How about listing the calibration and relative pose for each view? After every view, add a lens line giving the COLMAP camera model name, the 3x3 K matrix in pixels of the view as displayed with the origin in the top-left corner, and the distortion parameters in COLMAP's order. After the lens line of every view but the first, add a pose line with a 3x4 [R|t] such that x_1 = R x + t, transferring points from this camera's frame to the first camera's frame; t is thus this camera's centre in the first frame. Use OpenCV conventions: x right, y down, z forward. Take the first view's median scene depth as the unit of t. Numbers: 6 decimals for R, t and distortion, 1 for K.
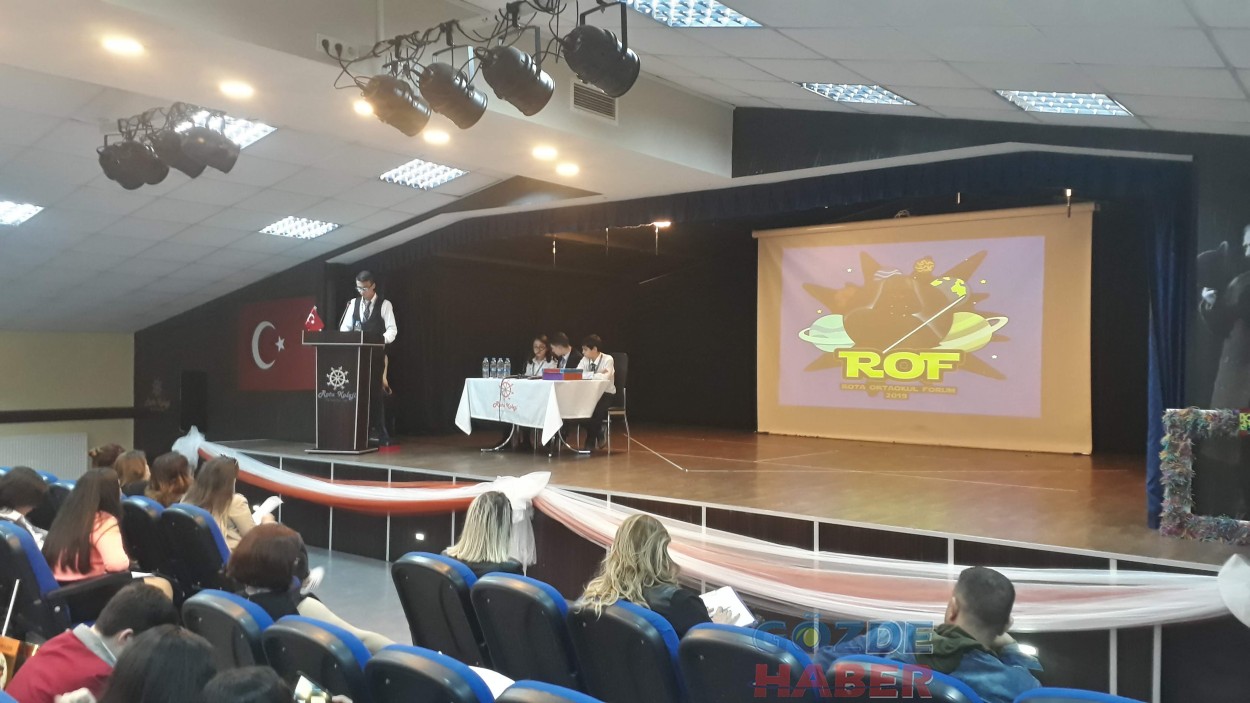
lens RADIAL K [[1017.2, 0, 619.1], [0, 1017.2, 353.5], [0, 0, 1]] dist [0.078529, -0.088240]
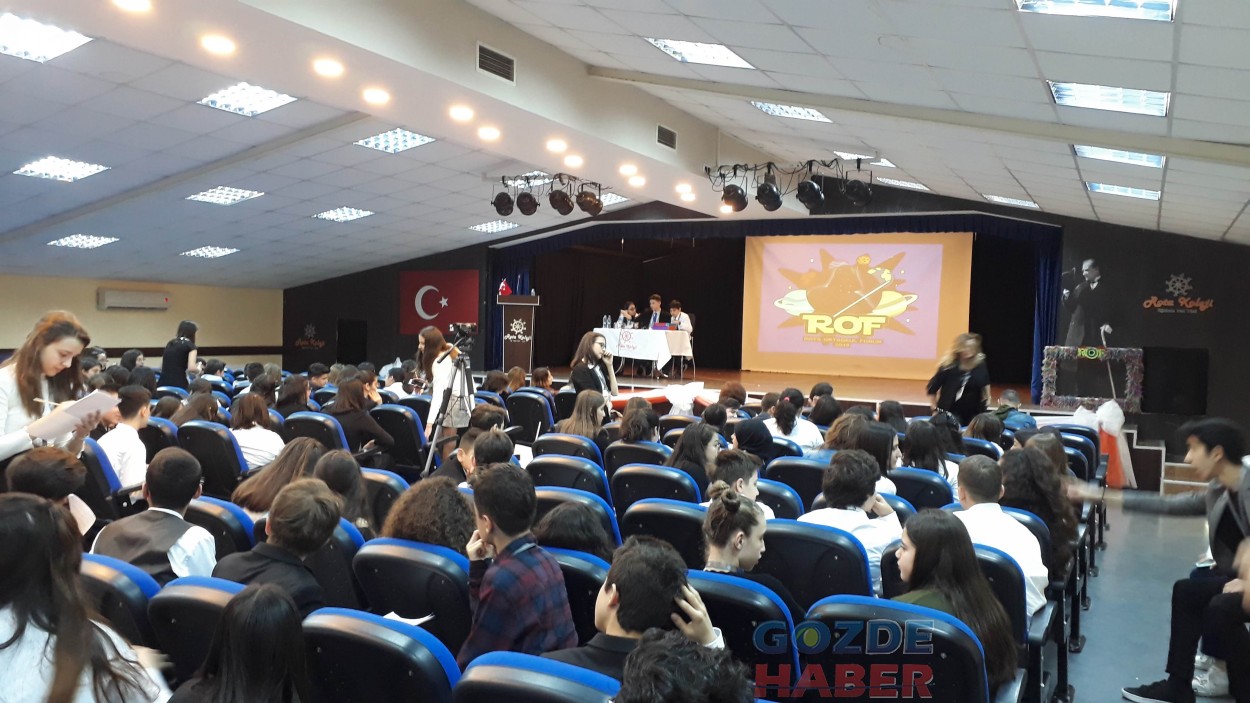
lens RADIAL K [[1017.2, 0, 621.3], [0, 1017.2, 364.2], [0, 0, 1]] dist [0.078529, -0.088240]
pose [[0.980234, 0.010849, 0.197544, -0.423395], [-0.020785, 0.998617, 0.048295, 0.004179], [-0.196747, -0.051447, 0.979104, -0.511043]]
